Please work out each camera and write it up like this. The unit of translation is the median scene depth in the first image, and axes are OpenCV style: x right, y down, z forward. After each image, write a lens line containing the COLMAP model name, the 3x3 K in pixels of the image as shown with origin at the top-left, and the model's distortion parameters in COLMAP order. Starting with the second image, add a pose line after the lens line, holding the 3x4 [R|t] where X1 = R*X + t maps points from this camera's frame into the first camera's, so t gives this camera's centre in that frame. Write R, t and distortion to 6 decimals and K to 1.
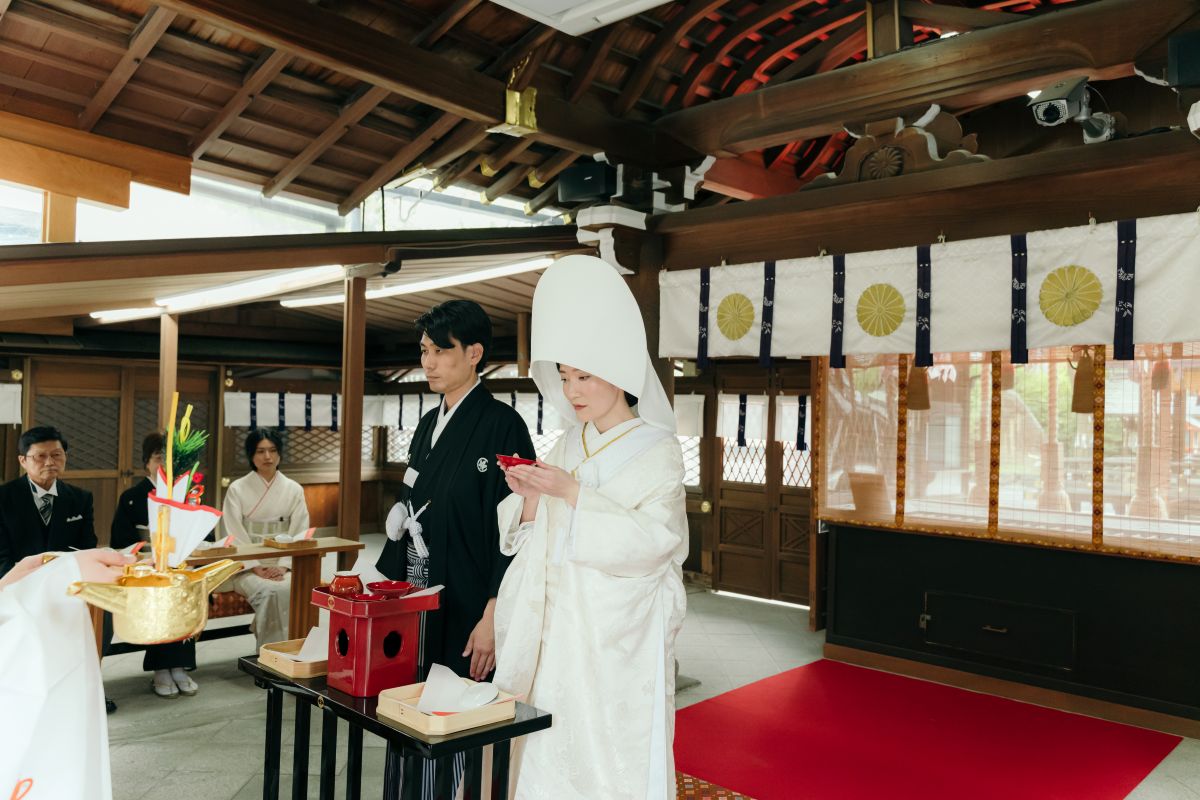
lens RADIAL K [[981.9, 0, 598.9], [0, 981.9, 414.2], [0, 0, 1]] dist [0.003744, -0.004542]
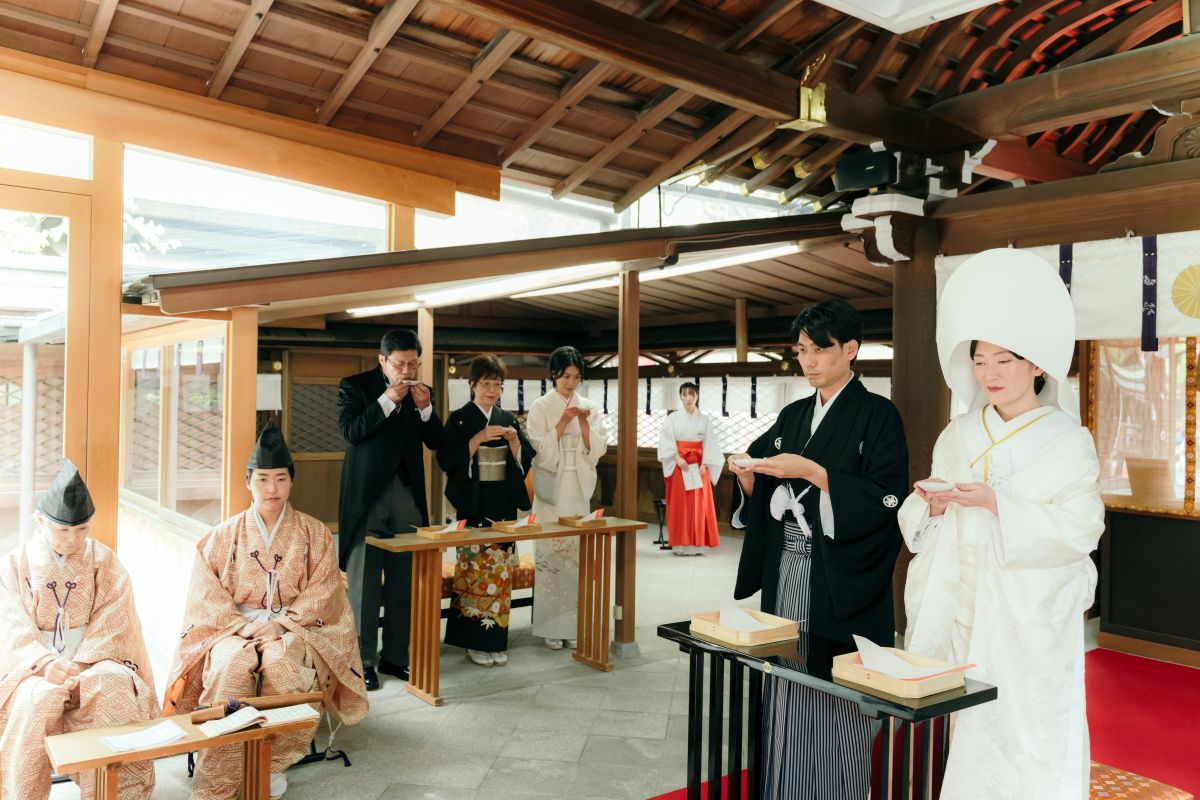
lens RADIAL K [[976.2, 0, 600.0], [0, 976.2, 400.0], [0, 0, 1]] dist [0.003282, -0.009563]
pose [[0.986685, -0.007052, -0.162491, -0.122004], [0.007699, 0.999965, 0.003348, -0.005023], [0.162461, -0.004555, 0.986704, -0.044771]]
